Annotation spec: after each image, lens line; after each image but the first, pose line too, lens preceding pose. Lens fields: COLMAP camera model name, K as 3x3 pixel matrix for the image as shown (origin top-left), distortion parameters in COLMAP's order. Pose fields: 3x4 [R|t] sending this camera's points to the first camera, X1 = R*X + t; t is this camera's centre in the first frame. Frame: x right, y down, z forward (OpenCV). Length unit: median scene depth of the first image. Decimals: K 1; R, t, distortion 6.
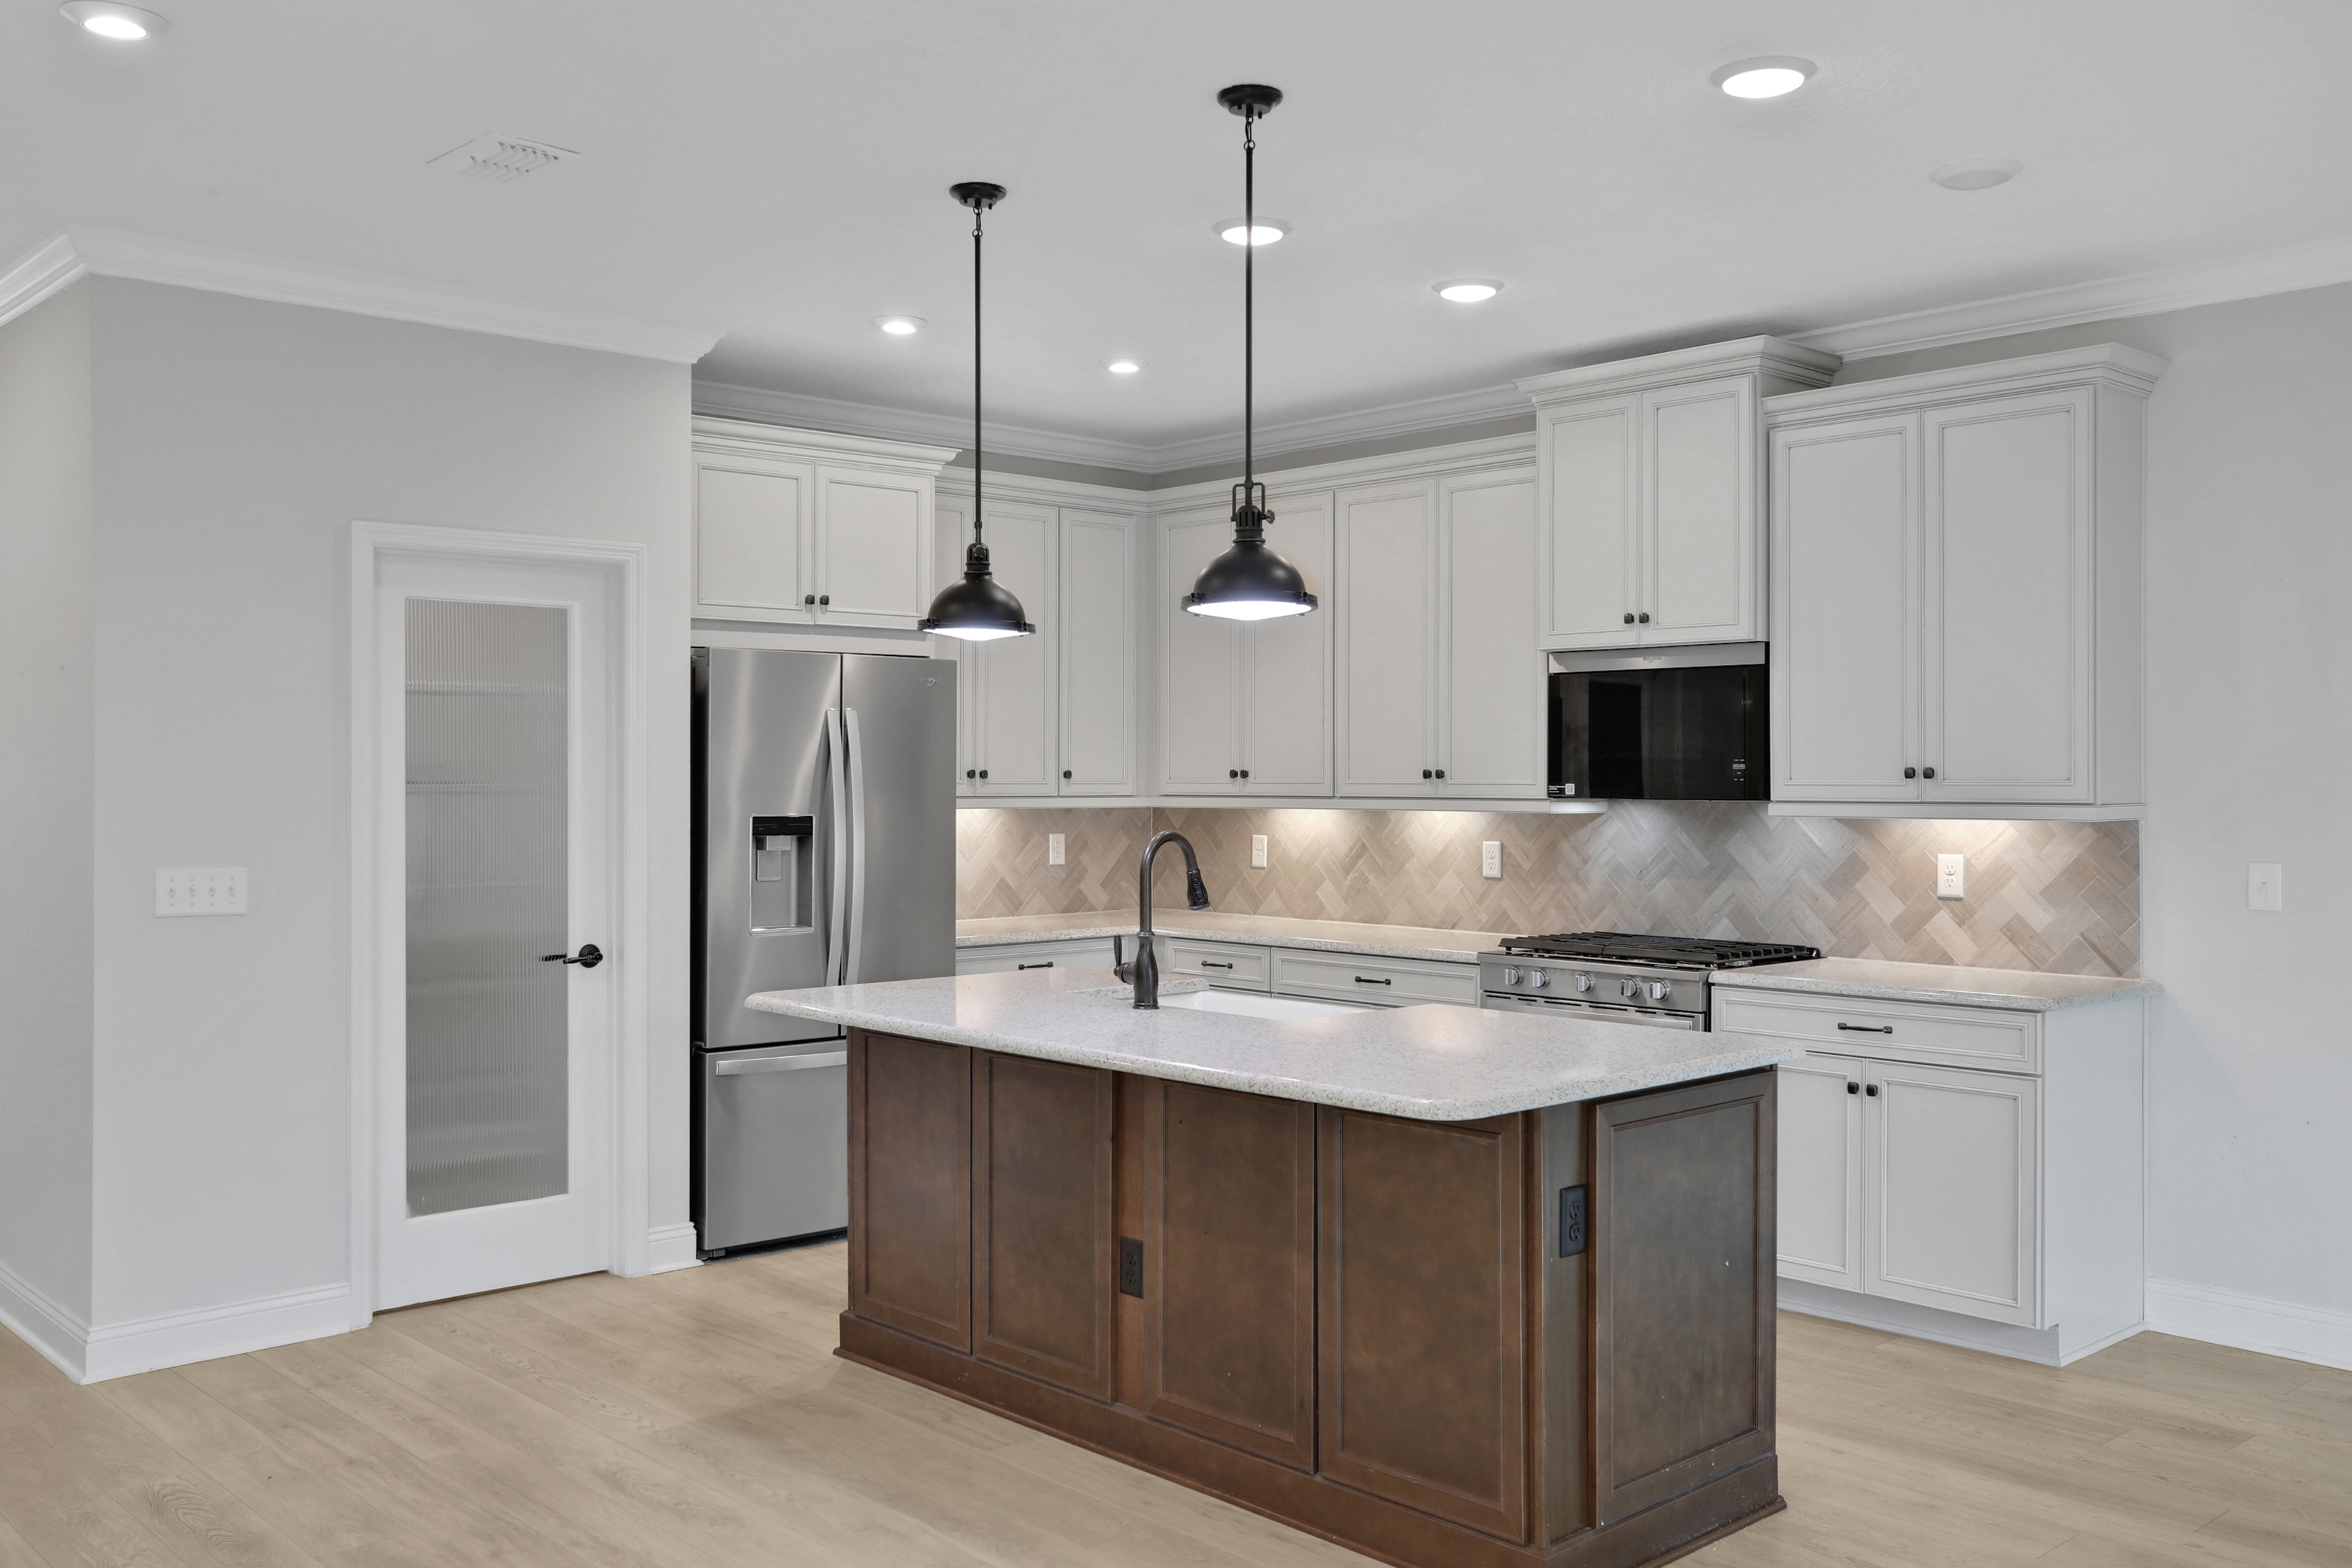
lens RADIAL K [[2038.9, 0, 1186.7], [0, 2038.9, 793.1], [0, 0, 1]] dist [0.026014, -0.028592]
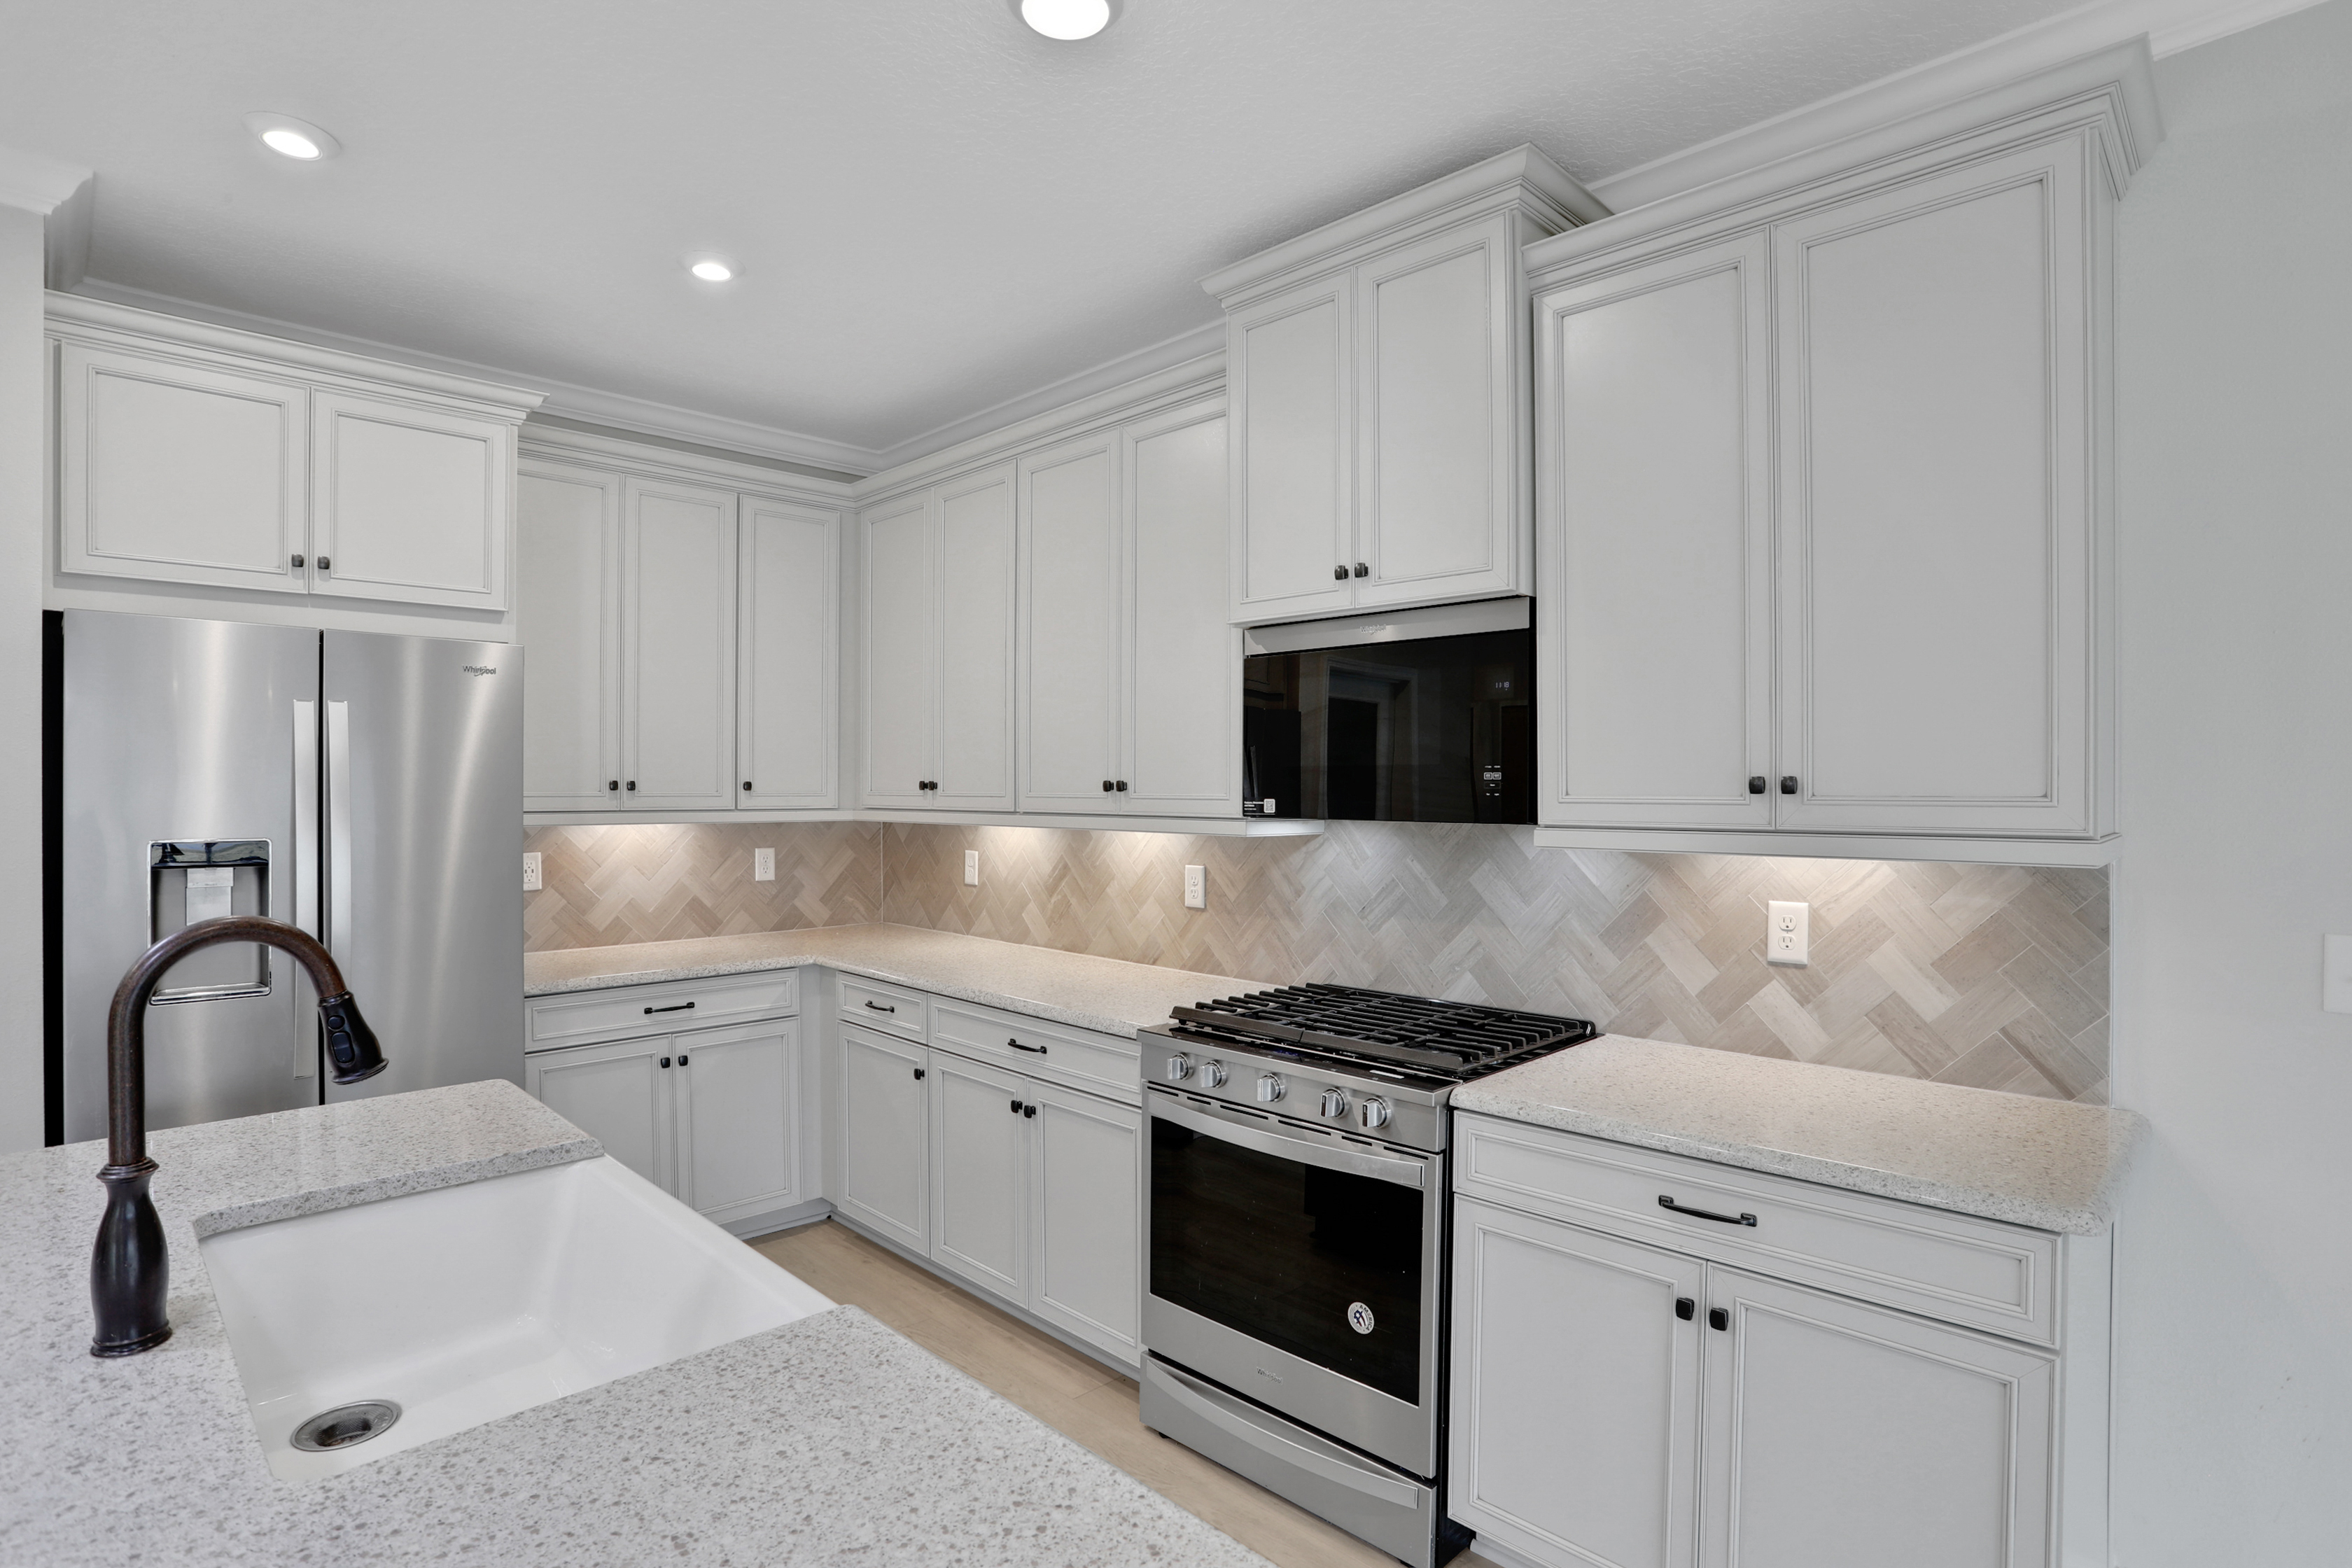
lens RADIAL K [[1189.6, 0, 1187.5], [0, 1189.6, 800.7], [0, 0, 1]] dist [-0.053517, 0.021448]
pose [[0.999059, 0.000447, 0.043359, 0.142467], [-0.000604, 0.999993, 0.003595, -0.005702], [-0.043357, -0.003618, 0.999053, 0.574880]]
